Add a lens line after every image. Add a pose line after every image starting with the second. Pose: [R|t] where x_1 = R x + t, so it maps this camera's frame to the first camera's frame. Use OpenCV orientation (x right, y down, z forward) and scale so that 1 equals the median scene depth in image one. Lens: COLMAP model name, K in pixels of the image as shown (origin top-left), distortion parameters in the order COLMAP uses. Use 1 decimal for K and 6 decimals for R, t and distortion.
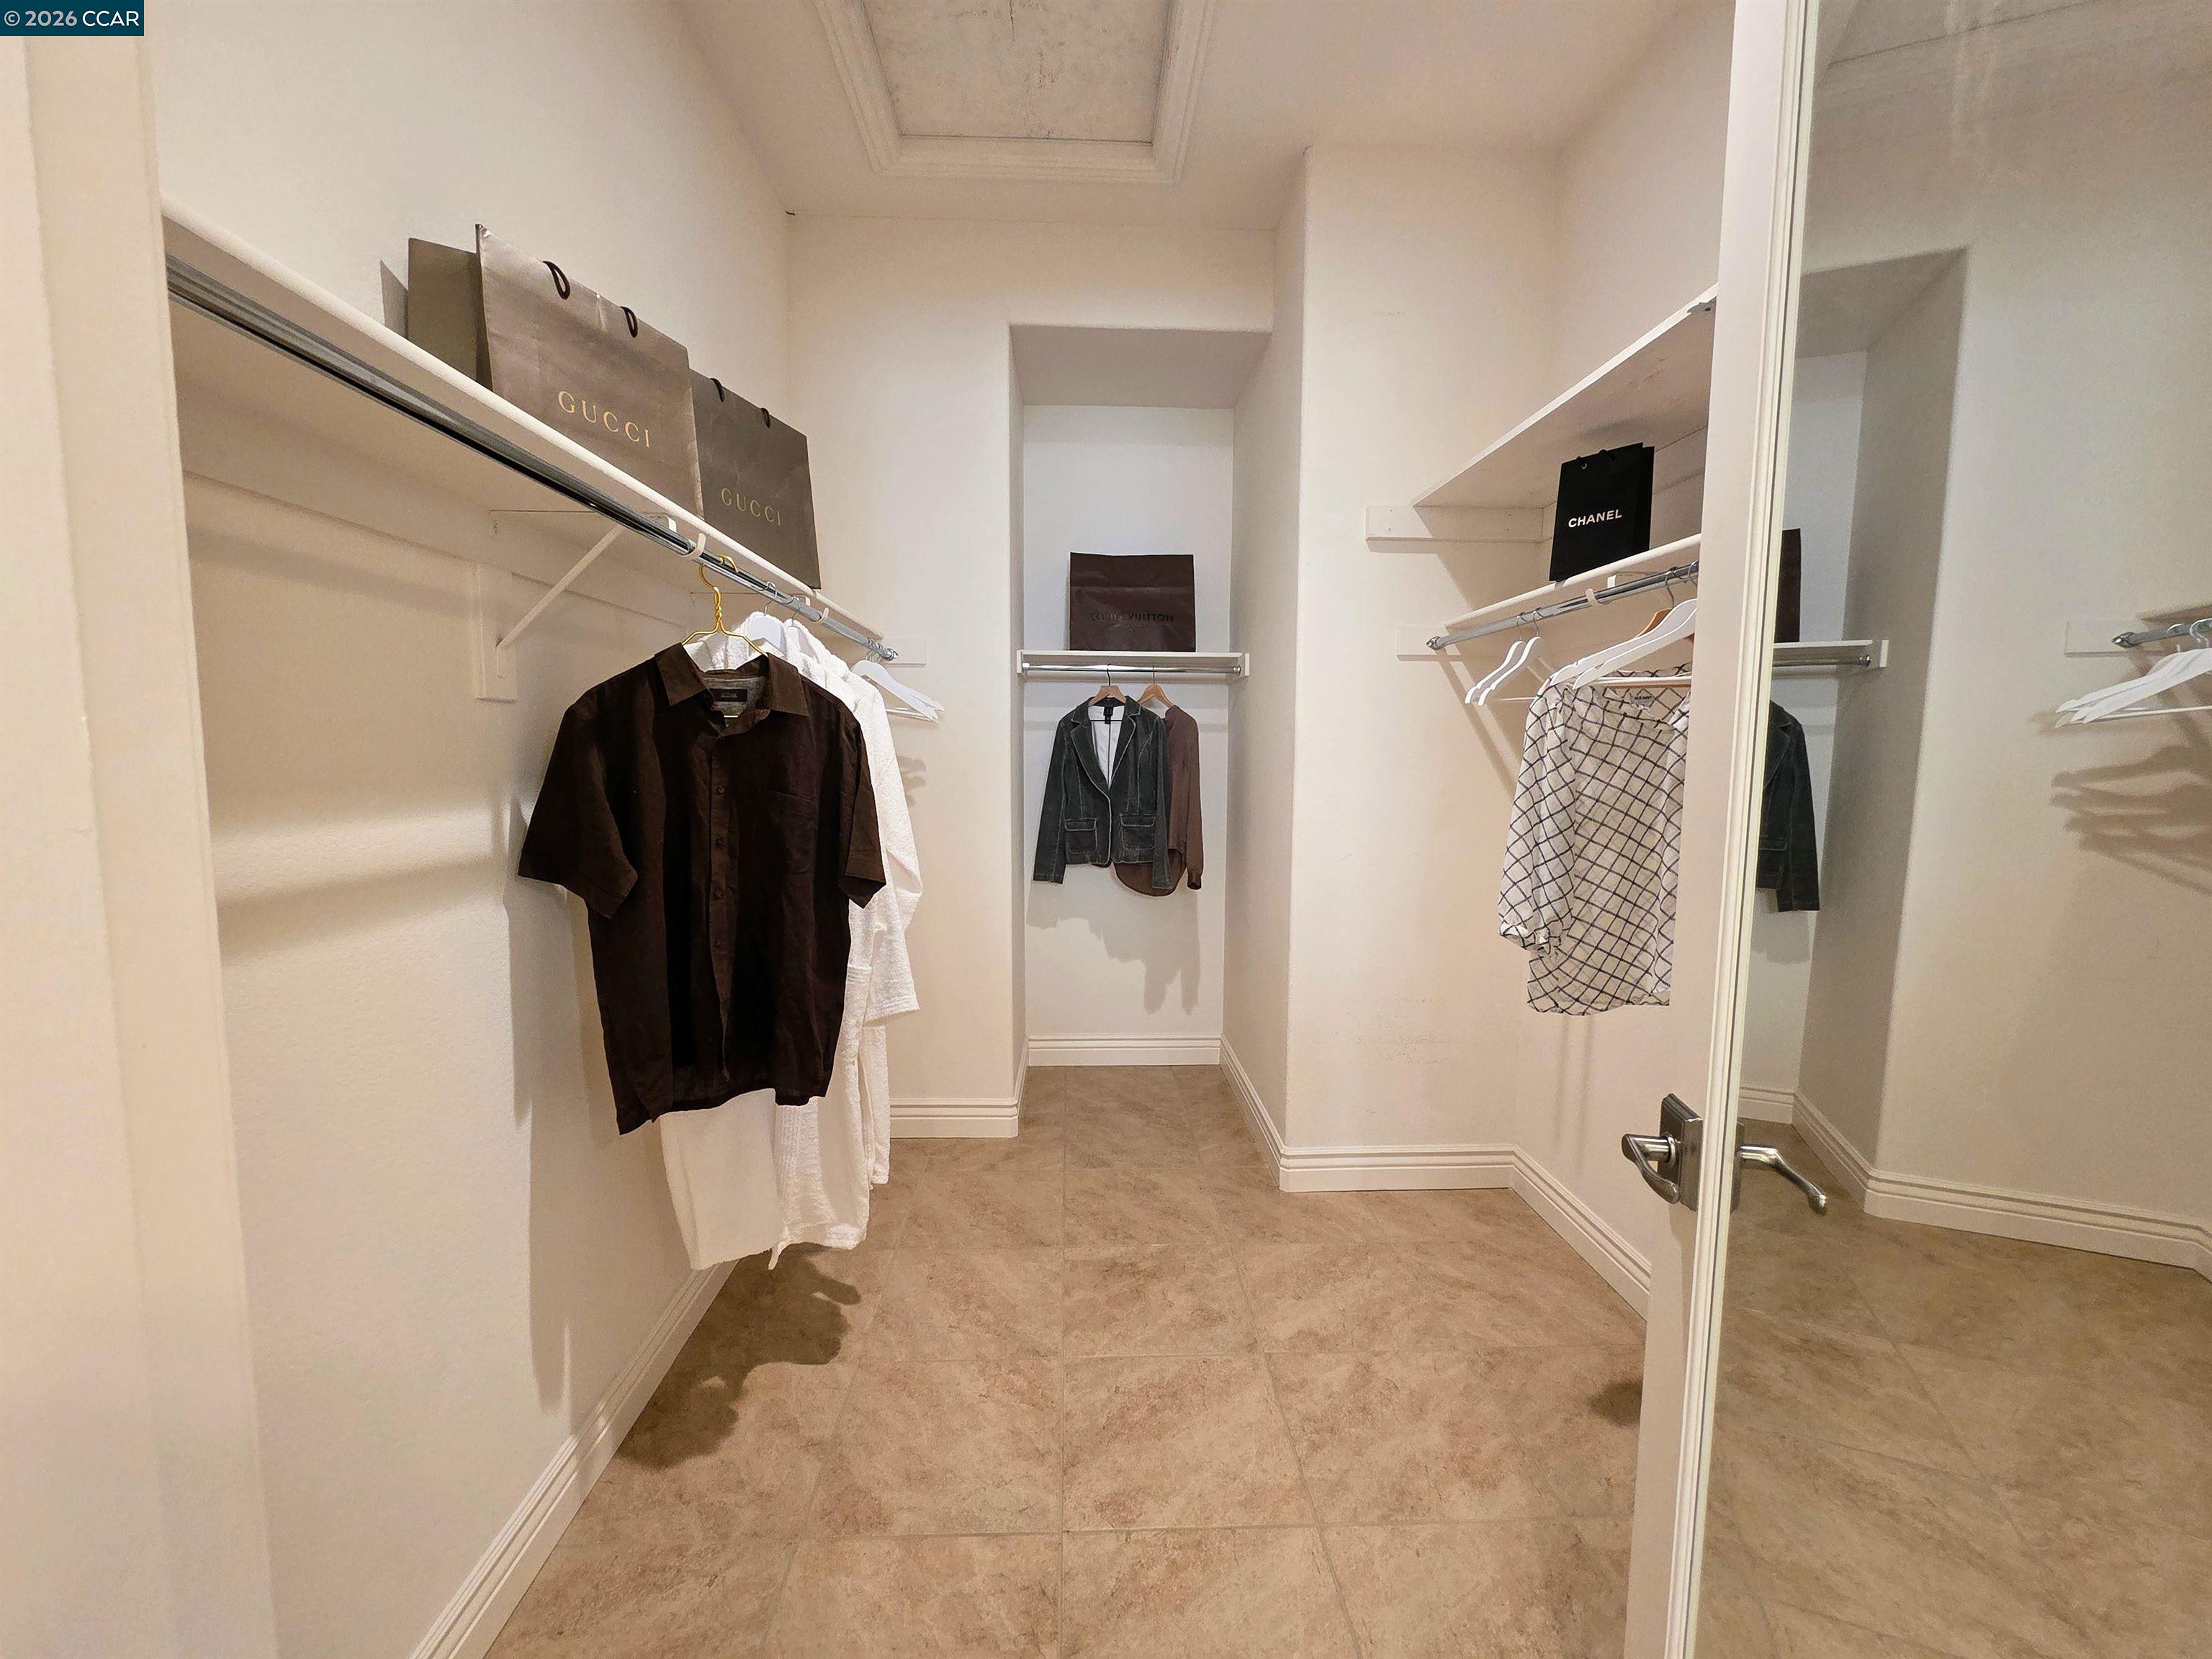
lens RADIAL K [[909.0, 0, 1102.9], [0, 909.0, 827.8], [0, 0, 1]] dist [-0.000427, 0.000381]
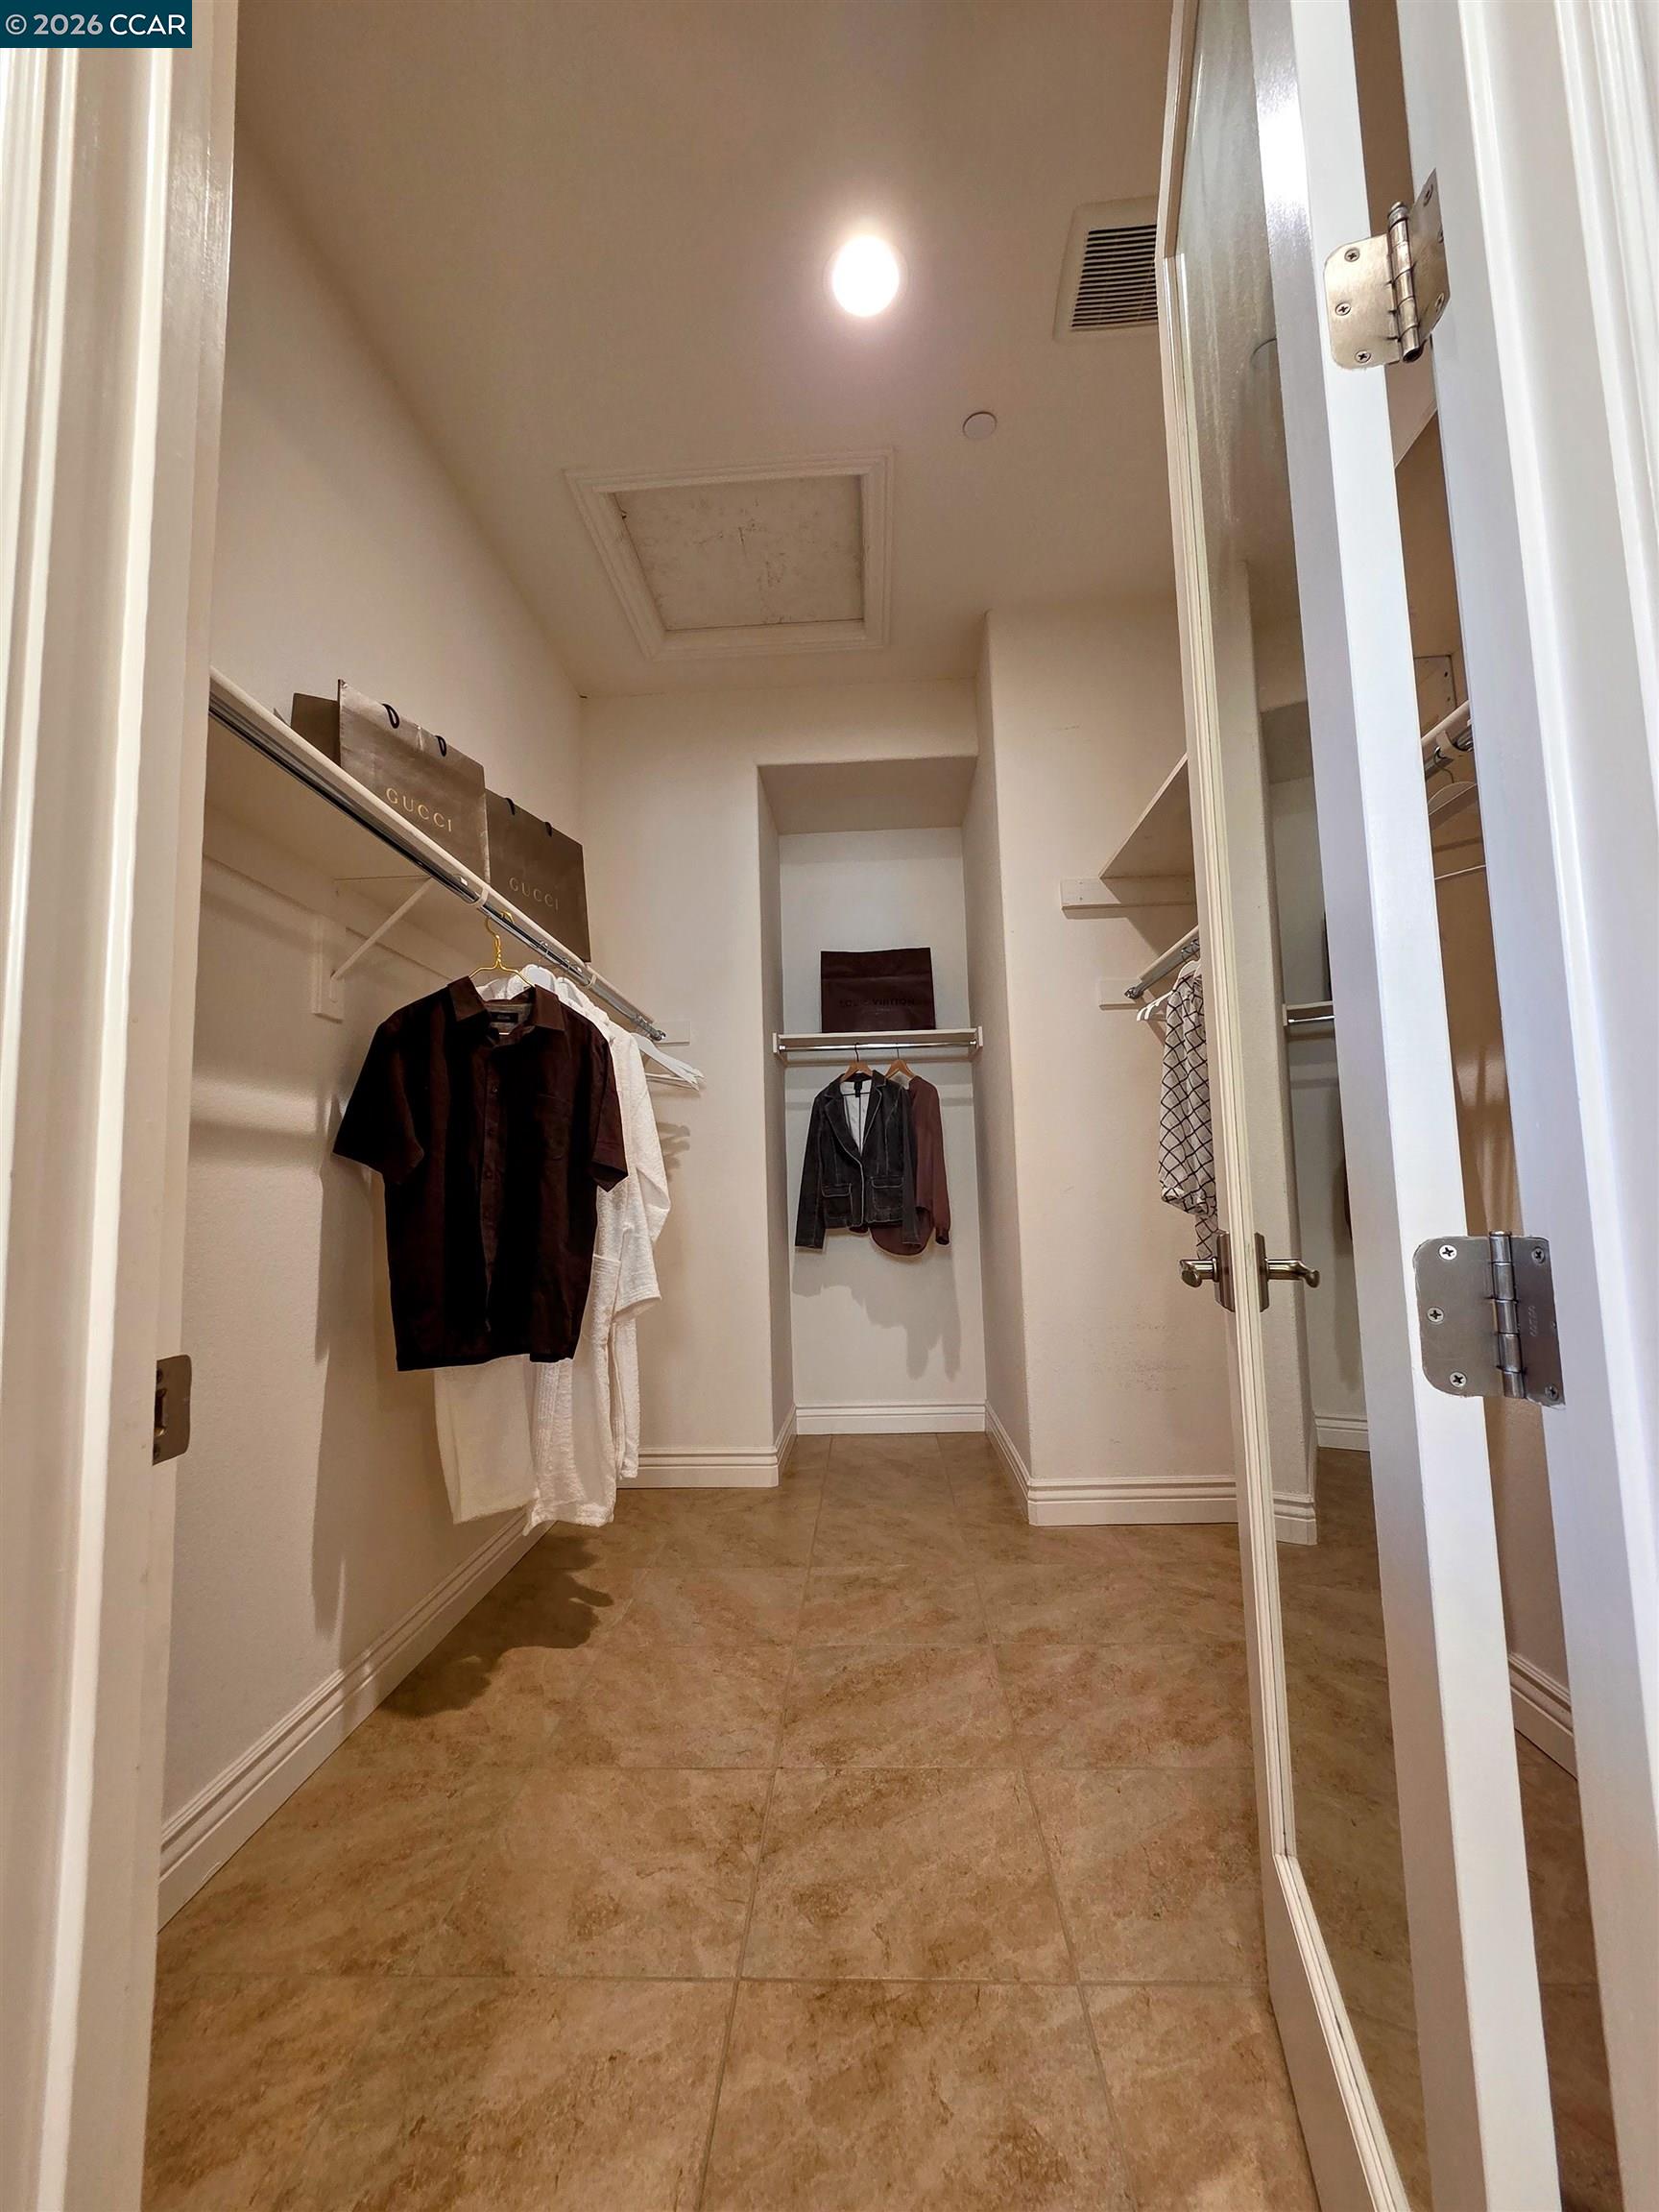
lens RADIAL K [[909.0, 0, 828.2], [0, 909.0, 1100.0], [0, 0, 1]] dist [-0.000427, 0.000381]
pose [[0.995595, -0.042642, -0.083500, 0.124803], [0.026045, 0.981322, -0.190601, 0.199647], [0.090068, 0.187586, 0.978110, -0.155642]]
